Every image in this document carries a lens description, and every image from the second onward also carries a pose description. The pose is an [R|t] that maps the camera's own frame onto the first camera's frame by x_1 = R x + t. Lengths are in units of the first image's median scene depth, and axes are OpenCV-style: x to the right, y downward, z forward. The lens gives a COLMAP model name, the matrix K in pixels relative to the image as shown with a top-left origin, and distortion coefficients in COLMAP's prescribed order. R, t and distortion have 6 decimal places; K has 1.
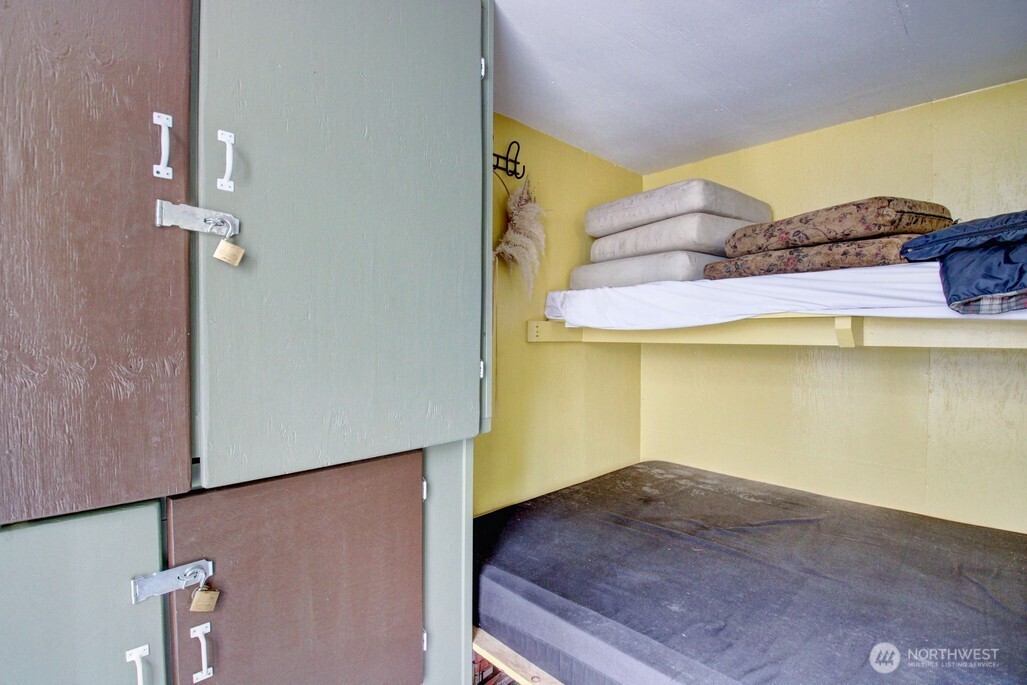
lens RADIAL K [[475.9, 0, 506.7], [0, 475.9, 349.0], [0, 0, 1]] dist [0.003772, -0.018699]
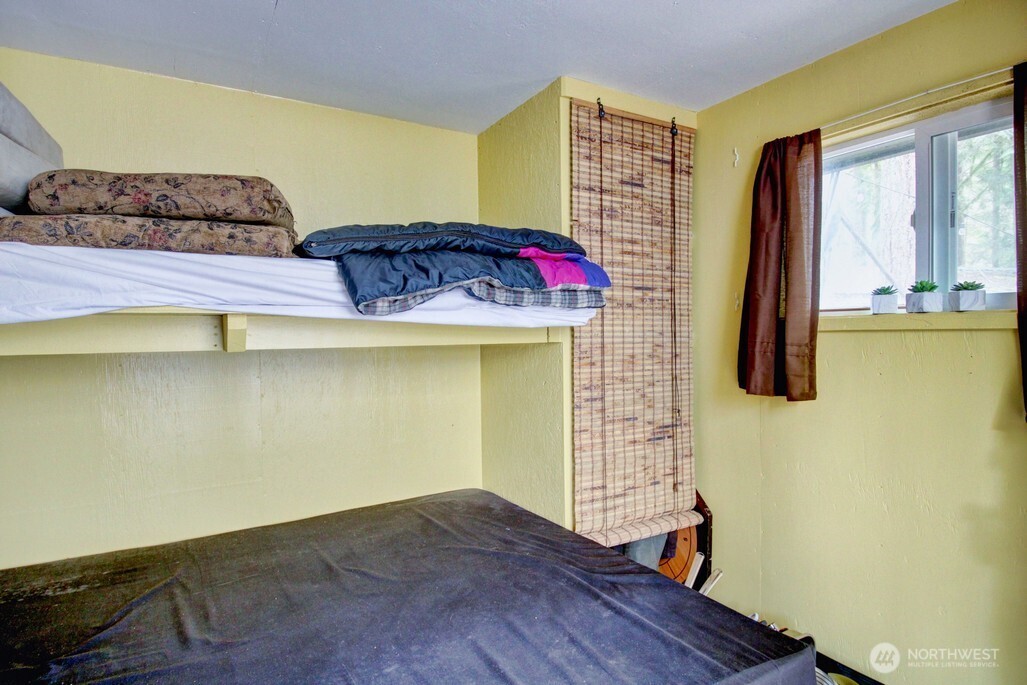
lens RADIAL K [[553.5, 0, 501.9], [0, 553.5, 347.5], [0, 0, 1]] dist [0.003560, -0.020749]
pose [[0.219263, -0.025598, 0.975330, -0.110173], [0.040997, 0.999015, 0.017003, -0.008509], [-0.974804, 0.036257, 0.220096, 0.333838]]
